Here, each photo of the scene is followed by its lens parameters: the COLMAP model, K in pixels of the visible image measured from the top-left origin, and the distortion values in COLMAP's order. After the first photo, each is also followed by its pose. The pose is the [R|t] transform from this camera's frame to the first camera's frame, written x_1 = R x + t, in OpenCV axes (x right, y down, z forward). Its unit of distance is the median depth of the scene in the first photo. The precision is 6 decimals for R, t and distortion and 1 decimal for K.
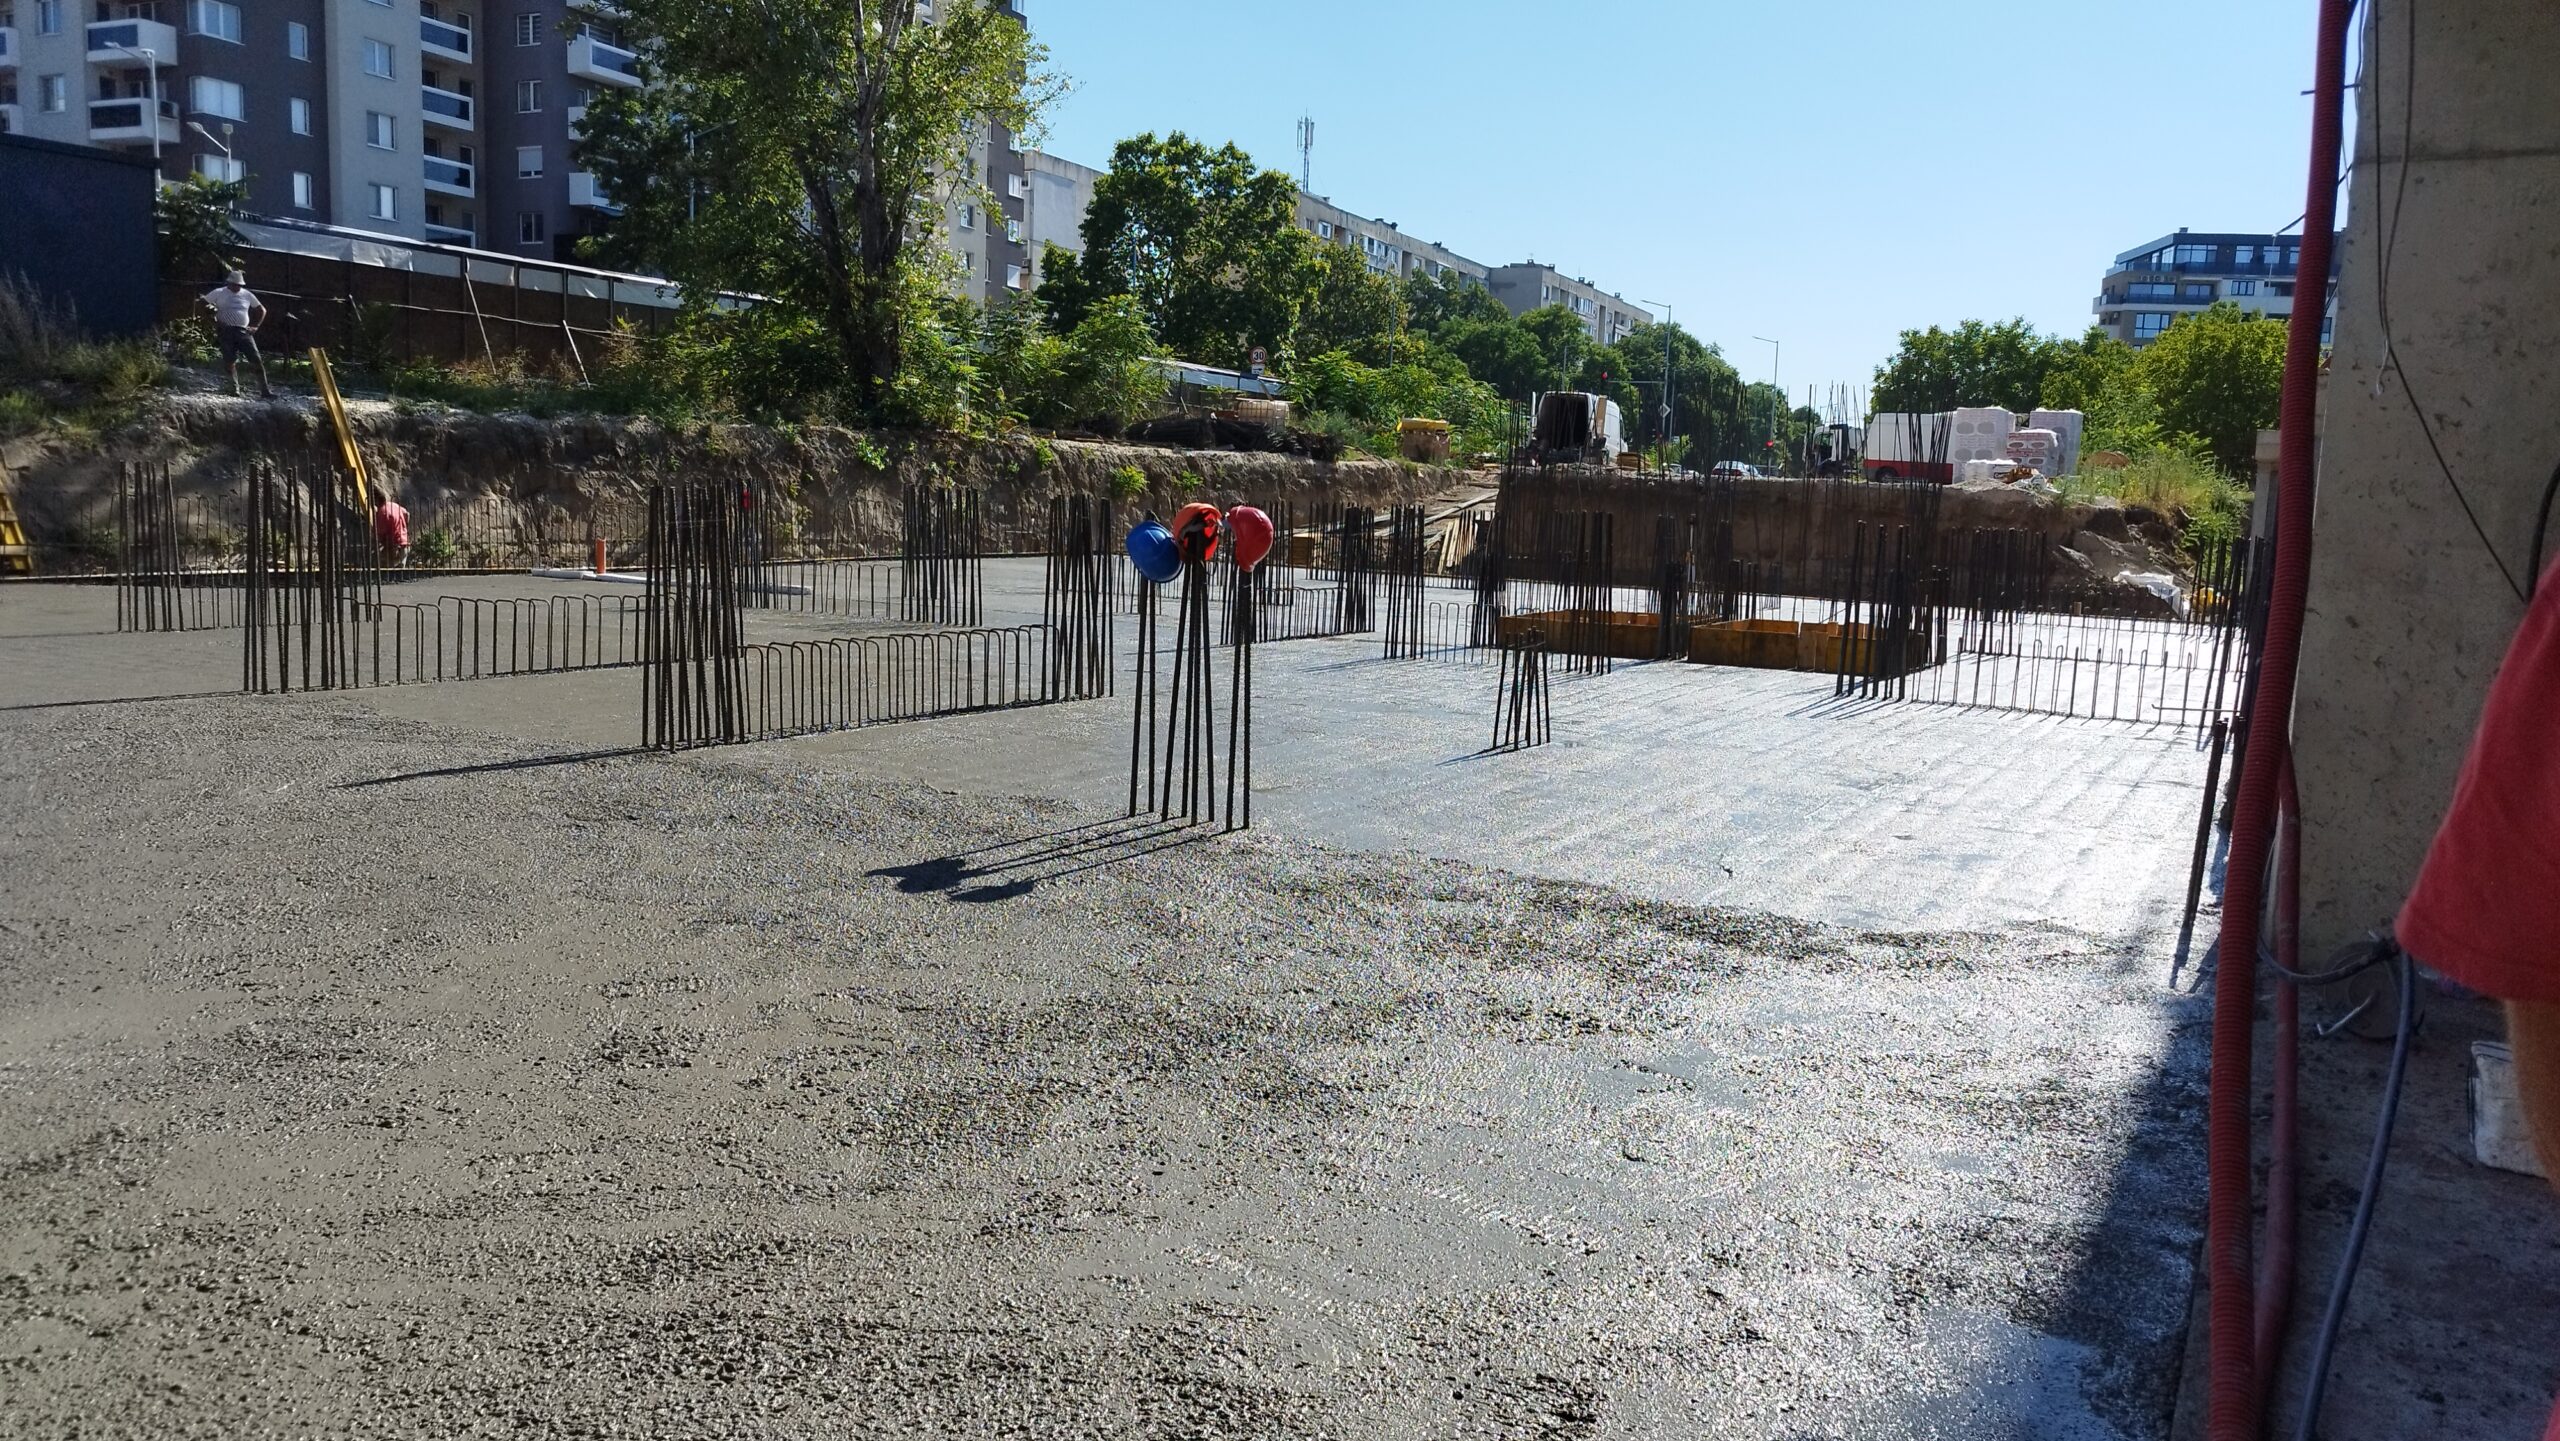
lens RADIAL K [[1819.0, 0, 1280.0], [0, 1819.0, 720.5], [0, 0, 1]] dist [0.000868, 0.006528]
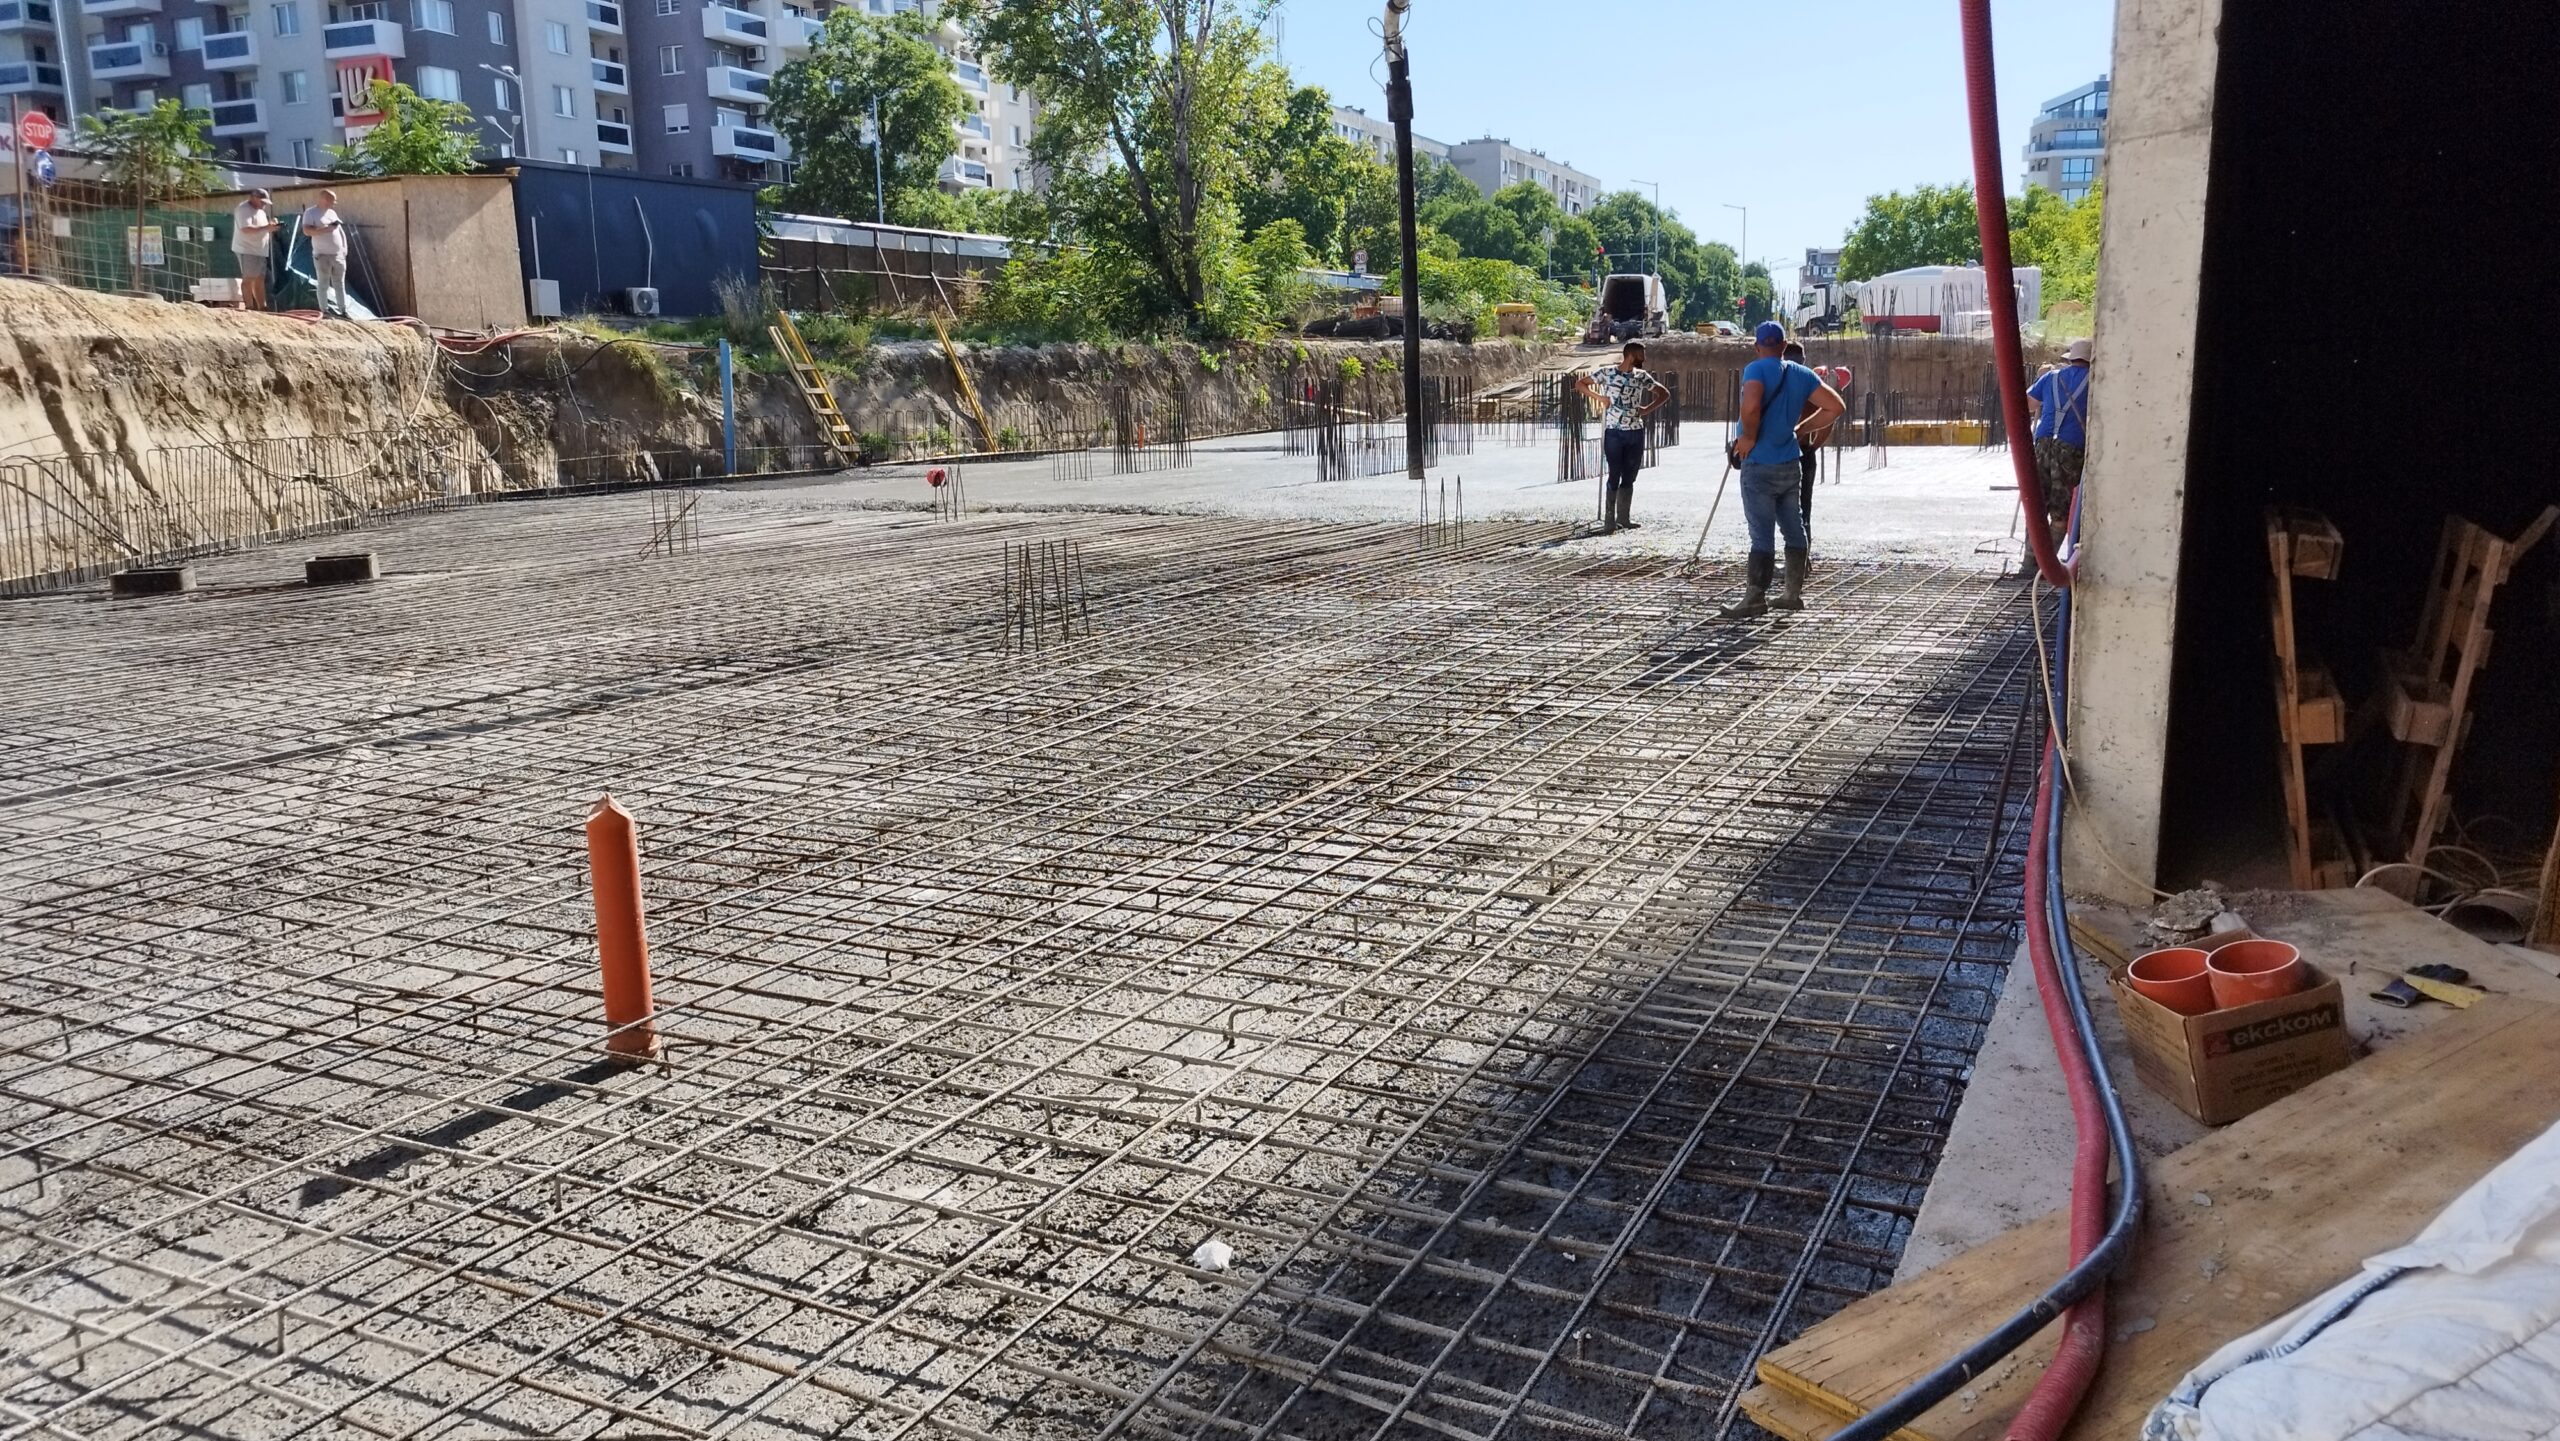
lens RADIAL K [[1819.0, 0, 1280.0], [0, 1819.0, 720.5], [0, 0, 1]] dist [0.000868, 0.006528]
pose [[0.997512, -0.064496, 0.028469, -0.080097], [0.062536, 0.995920, 0.065065, 0.015070], [-0.032549, -0.063123, 0.997475, -0.147509]]
